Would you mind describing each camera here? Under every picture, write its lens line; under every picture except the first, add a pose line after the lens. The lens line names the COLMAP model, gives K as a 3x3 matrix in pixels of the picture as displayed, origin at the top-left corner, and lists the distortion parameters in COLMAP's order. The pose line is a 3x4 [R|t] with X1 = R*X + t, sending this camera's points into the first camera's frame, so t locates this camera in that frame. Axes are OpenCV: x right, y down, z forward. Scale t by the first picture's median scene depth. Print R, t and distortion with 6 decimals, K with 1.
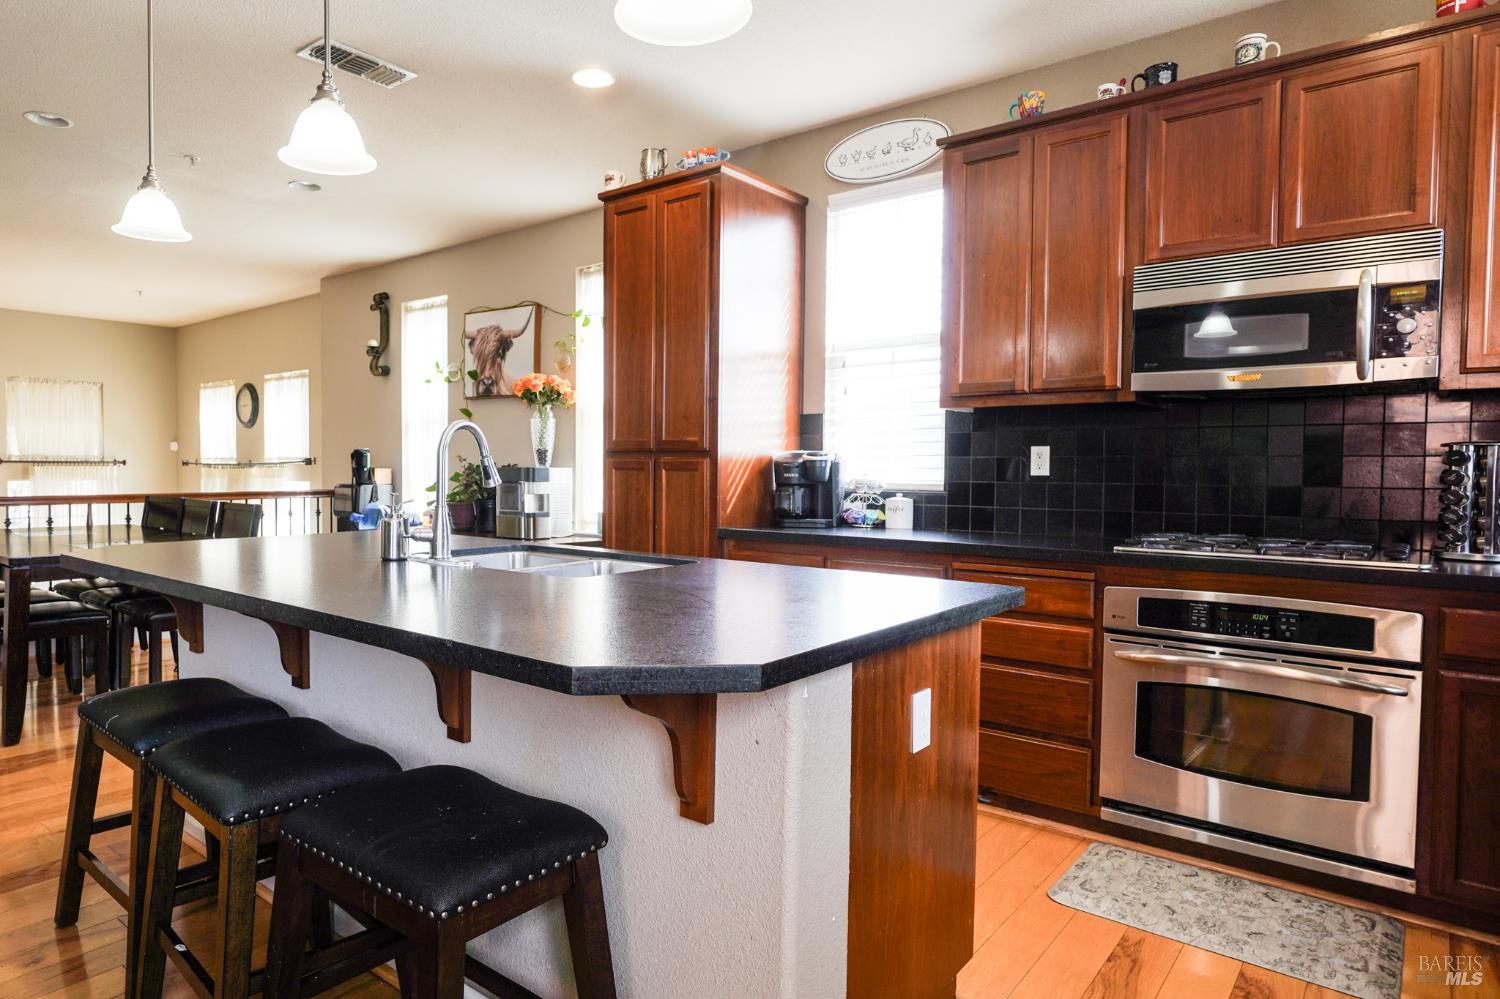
lens RADIAL K [[896.9, 0, 658.5], [0, 896.9, 499.0], [0, 0, 1]] dist [-0.000574, 0.001696]
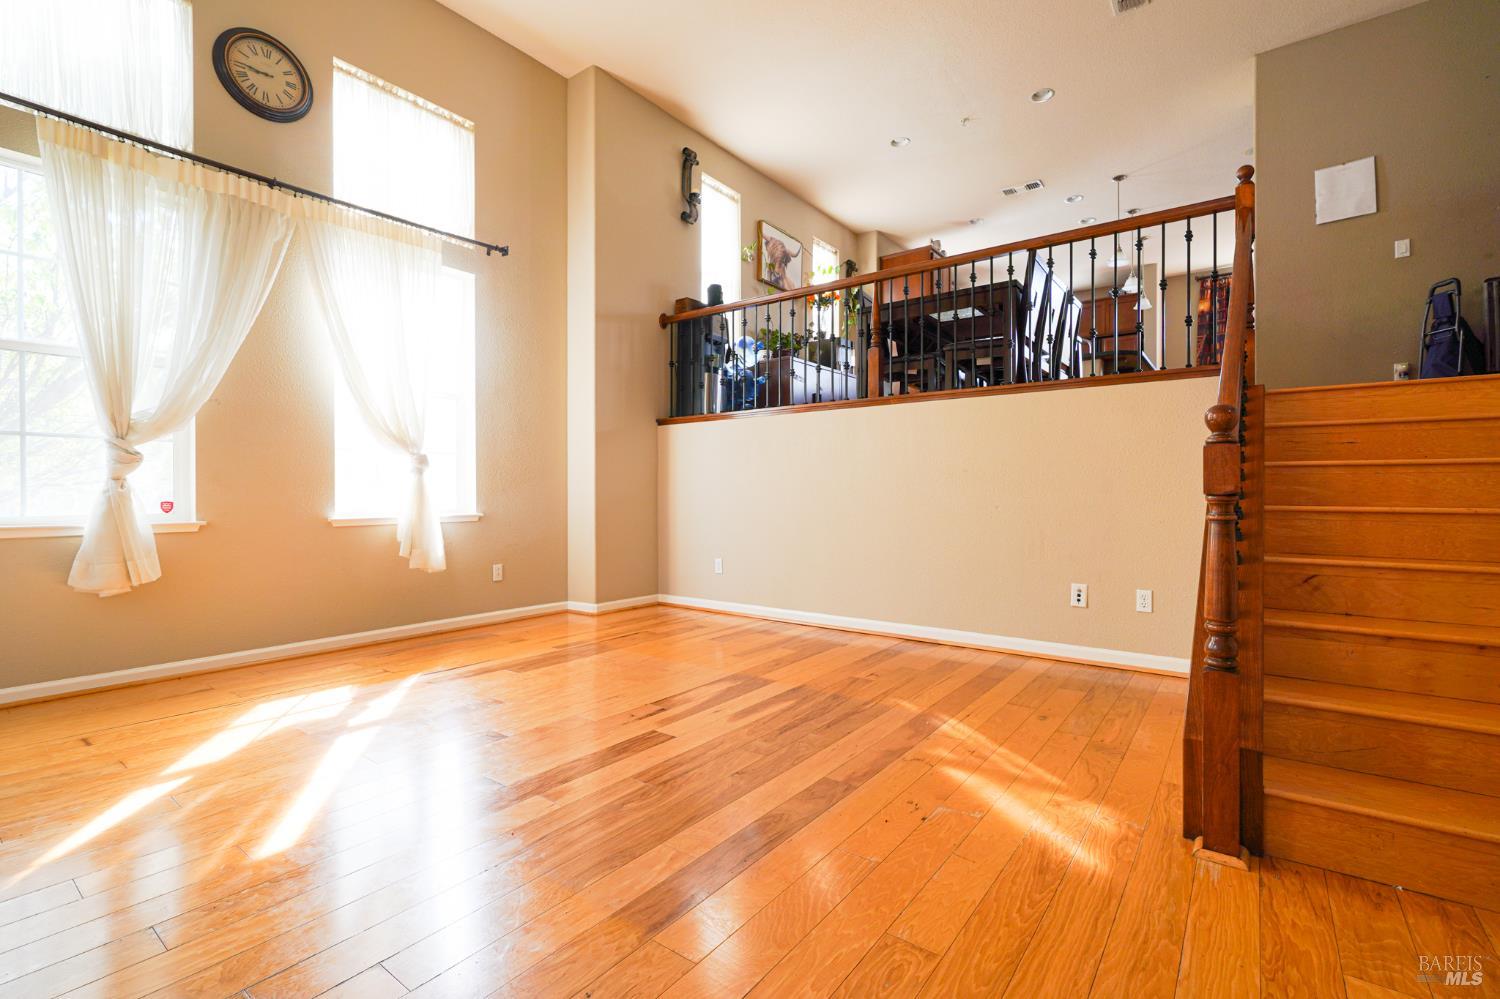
lens RADIAL K [[680.4, 0, 760.6], [0, 680.4, 495.3], [0, 0, 1]] dist [-0.001539, -0.000187]
pose [[-0.080818, -0.007370, 0.996702, -2.606240], [0.037516, 0.999242, 0.010431, 0.441595], [-0.996023, 0.038235, -0.080481, 2.217627]]
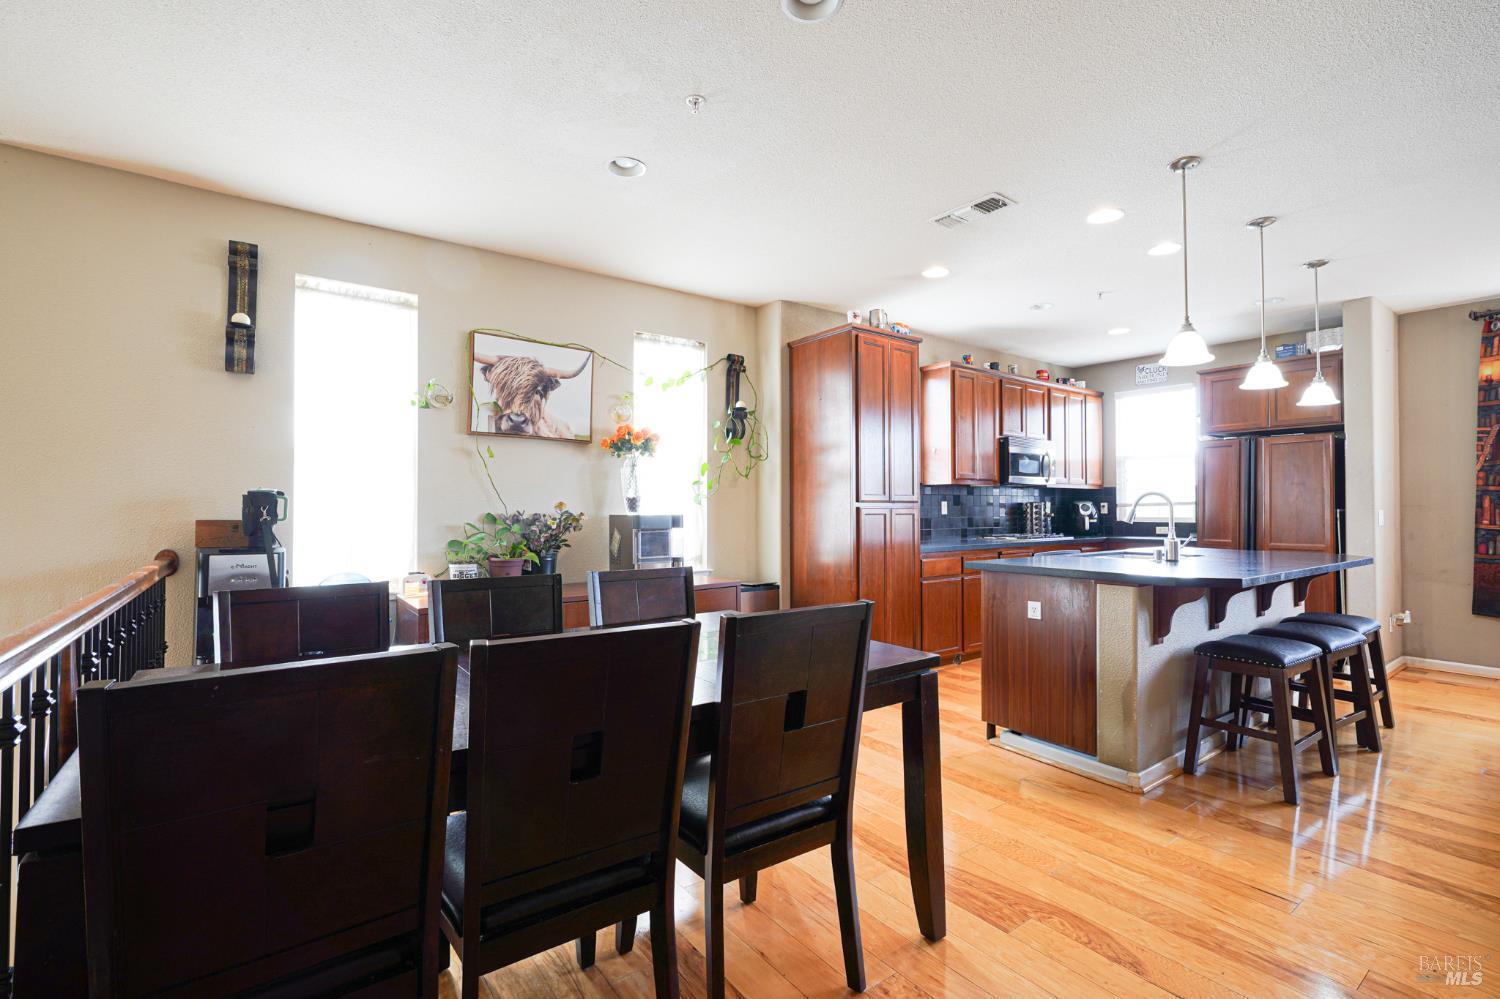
lens RADIAL K [[677.0, 0, 750.0], [0, 677.0, 499.5], [0, 0, 1]] dist [-0.001356, -0.000207]
pose [[0.223939, 0.003281, 0.974598, -1.537445], [0.037610, 0.999220, -0.012006, -0.068538], [-0.973877, 0.039343, 0.223641, 1.236675]]
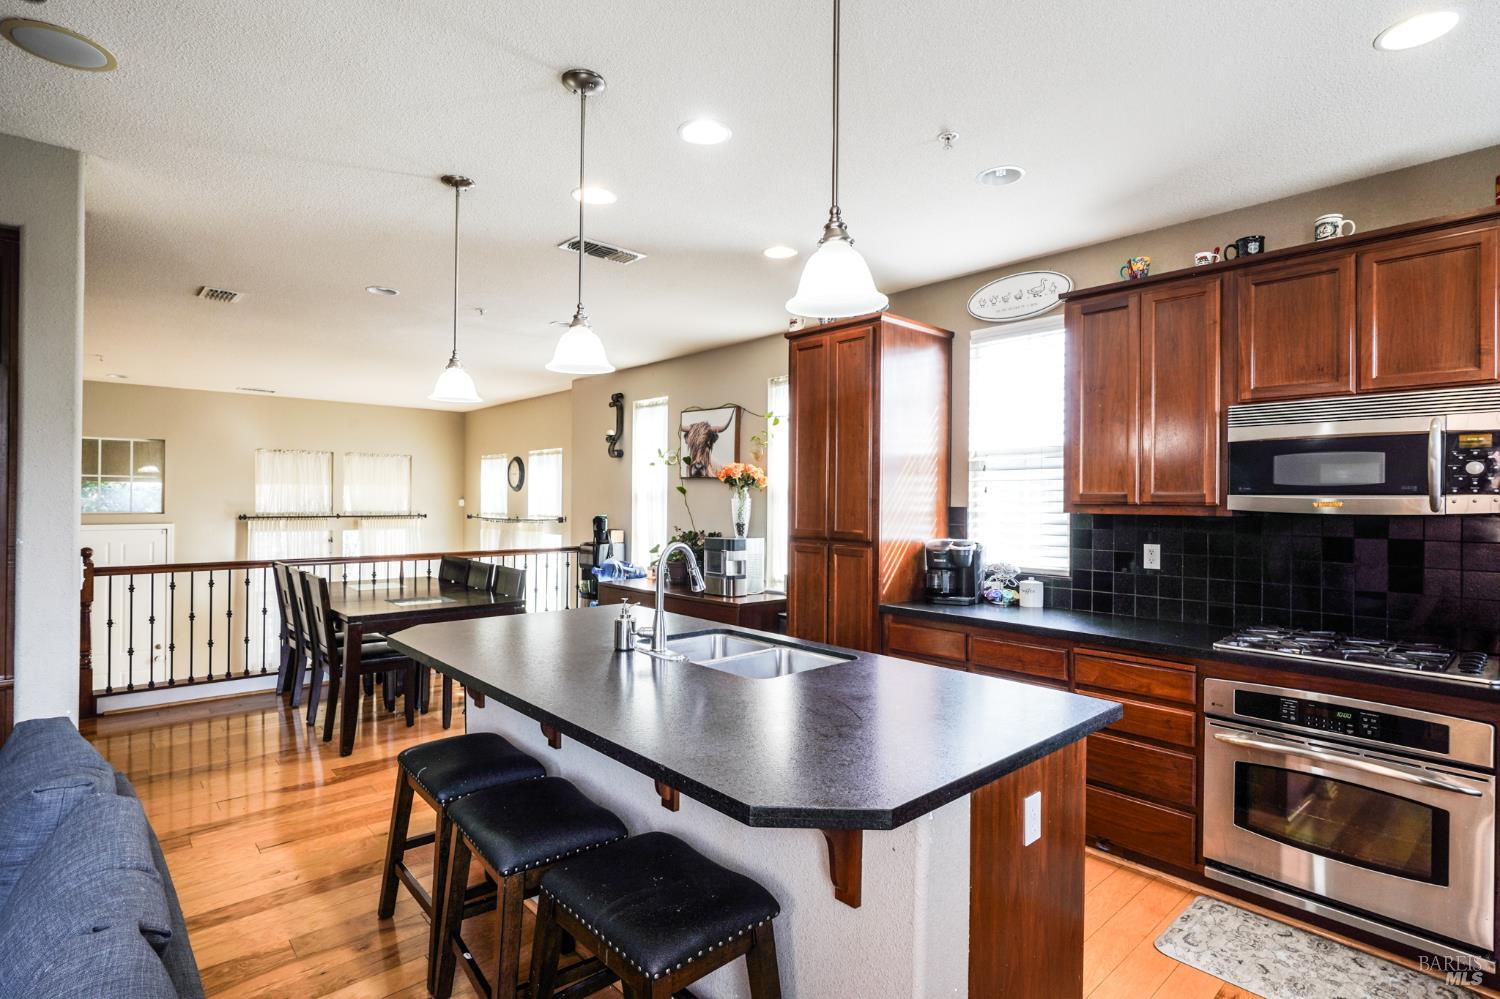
lens RADIAL K [[739.9, 0, 750.0], [0, 739.9, 499.5], [0, 0, 1]] dist [-0.003264, 0.003259]
pose [[0.992754, 0.001673, -0.120151, 0.014294], [-0.006128, 0.999307, -0.036721, -0.089409], [0.120007, 0.037191, 0.992076, -0.048768]]
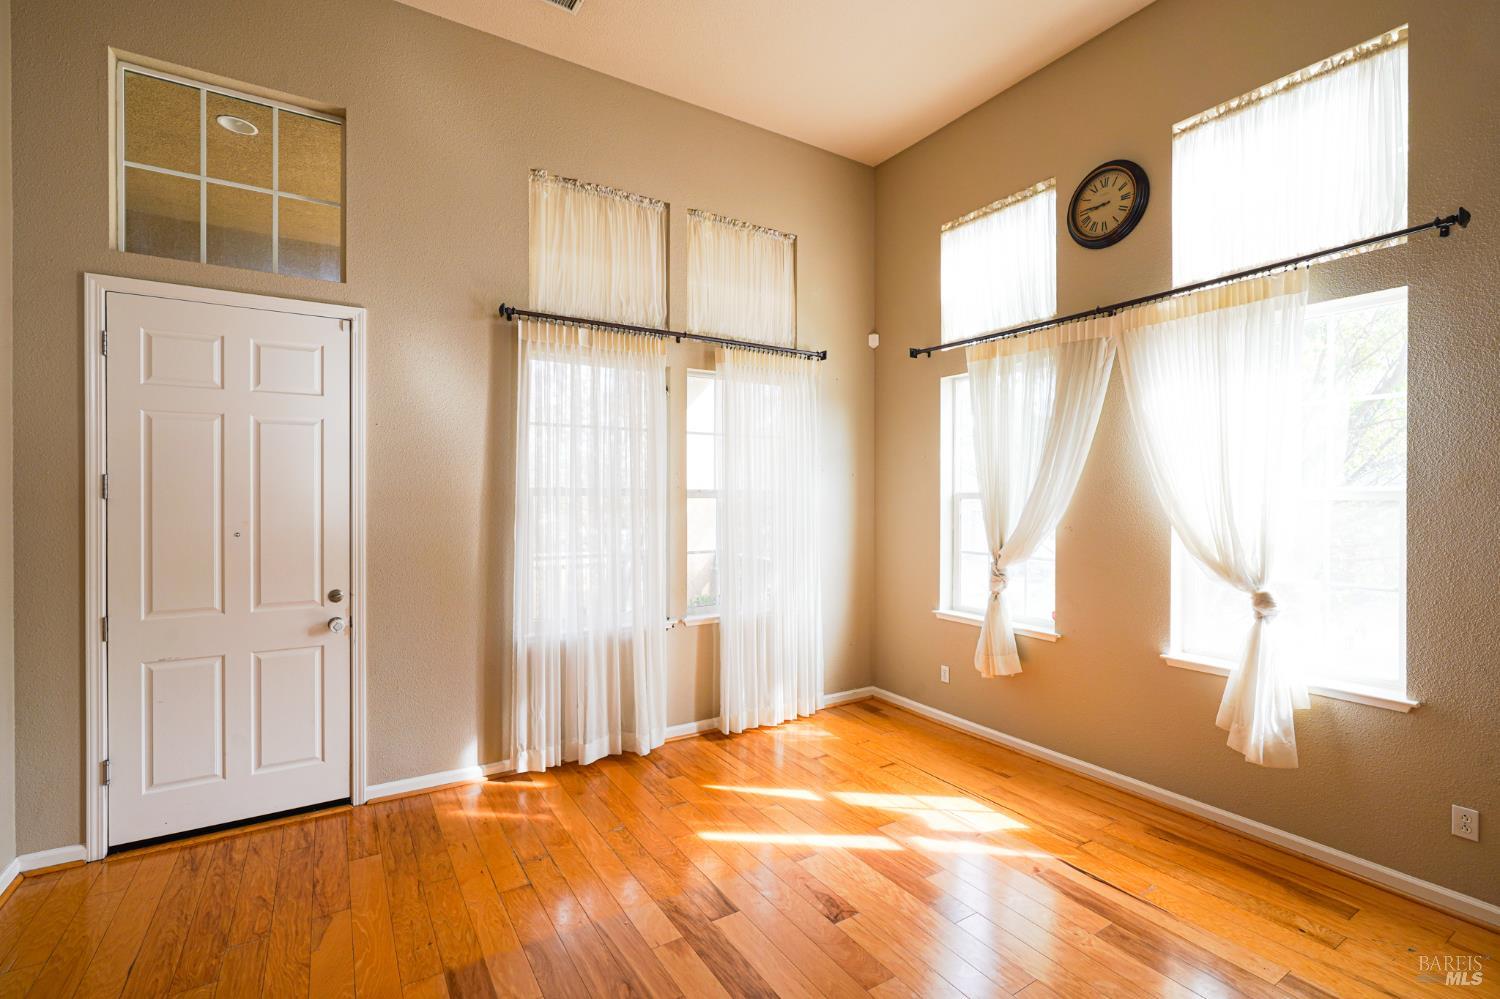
lens RADIAL K [[667.4, 0, 750.0], [0, 667.4, 499.5], [0, 0, 1]] dist [0.000084, -0.000156]
pose [[0.956367, 0.001414, -0.292165, -1.604515], [-0.009538, 0.999606, -0.026384, 0.247870], [0.292013, 0.028019, 0.956004, 1.656051]]
